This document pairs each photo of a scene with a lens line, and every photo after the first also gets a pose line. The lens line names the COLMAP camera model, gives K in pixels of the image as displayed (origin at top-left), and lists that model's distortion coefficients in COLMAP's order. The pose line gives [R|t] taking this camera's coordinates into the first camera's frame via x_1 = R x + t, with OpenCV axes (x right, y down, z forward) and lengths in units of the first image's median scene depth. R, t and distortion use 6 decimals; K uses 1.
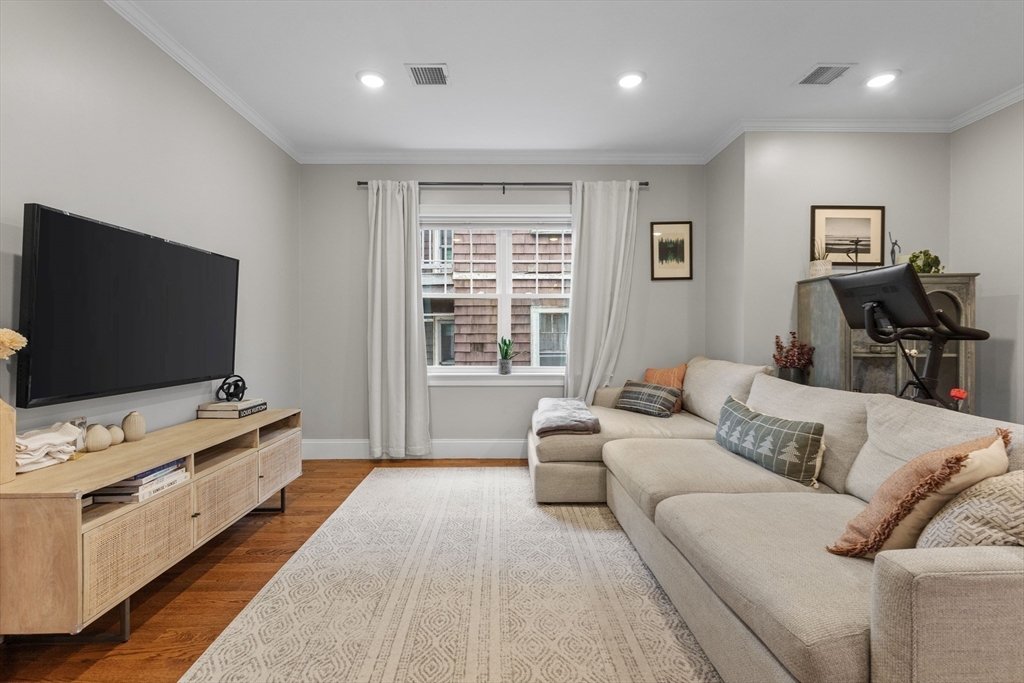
lens RADIAL K [[464.4, 0, 504.1], [0, 464.4, 340.4], [0, 0, 1]] dist [0.014086, -0.003784]
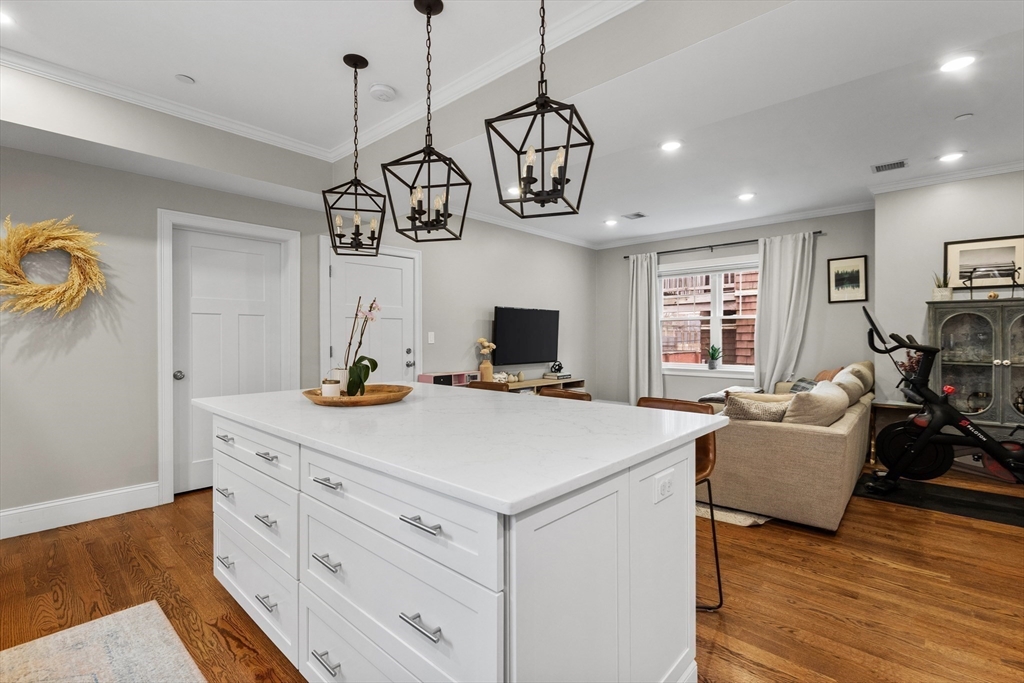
lens RADIAL K [[464.4, 0, 508.3], [0, 464.4, 336.6], [0, 0, 1]] dist [0.014086, -0.003784]
pose [[0.733118, -0.000113, -0.680102, 1.038115], [-0.008252, 0.999925, -0.009061, -0.030214], [0.680052, 0.012255, 0.733062, -1.086266]]
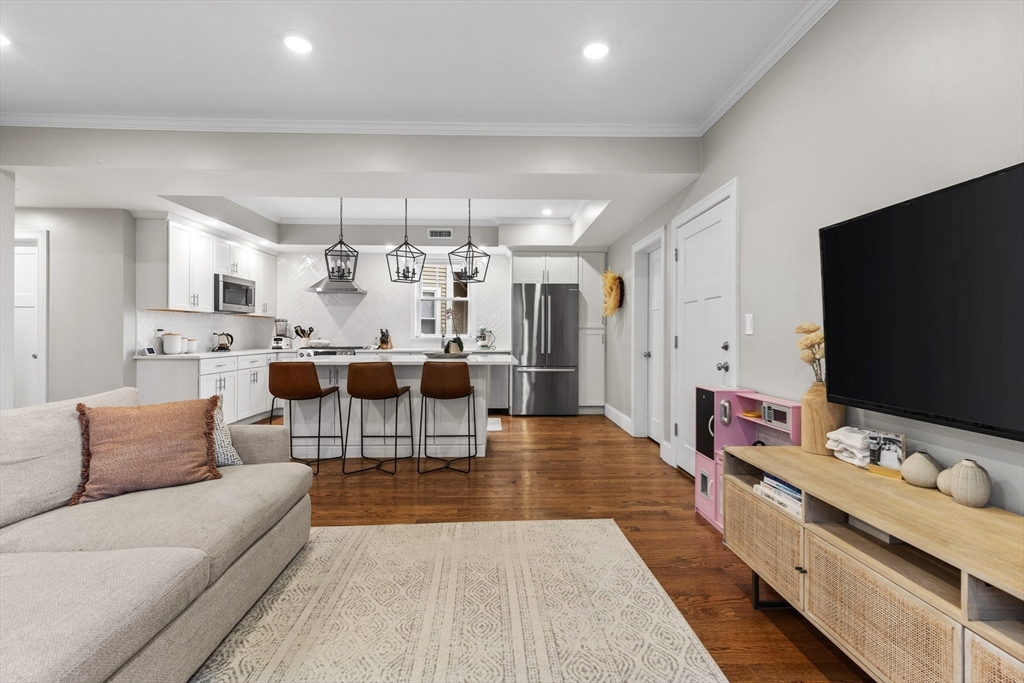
lens RADIAL K [[464.4, 0, 518.3], [0, 464.4, 332.7], [0, 0, 1]] dist [0.014086, -0.003784]
pose [[-0.998618, -0.001836, -0.052526, -0.132226], [-0.002215, 0.999972, 0.007156, -0.027914], [0.052512, 0.007263, -0.998594, 1.634155]]
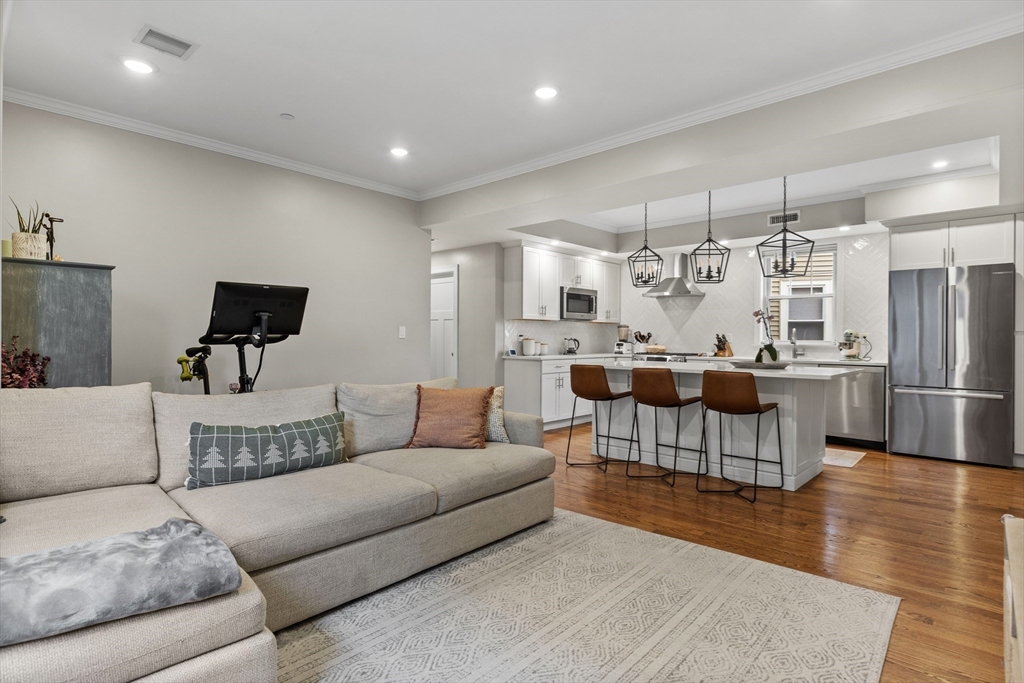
lens RADIAL K [[530.3, 0, 521.5], [0, 530.3, 336.0], [0, 0, 1]] dist [-0.007354, 0.001823]
pose [[-0.750688, -0.001177, 0.660655, -0.598157], [0.000937, 0.999996, 0.002847, -0.027994], [-0.660656, 0.002756, -0.750684, 1.650060]]
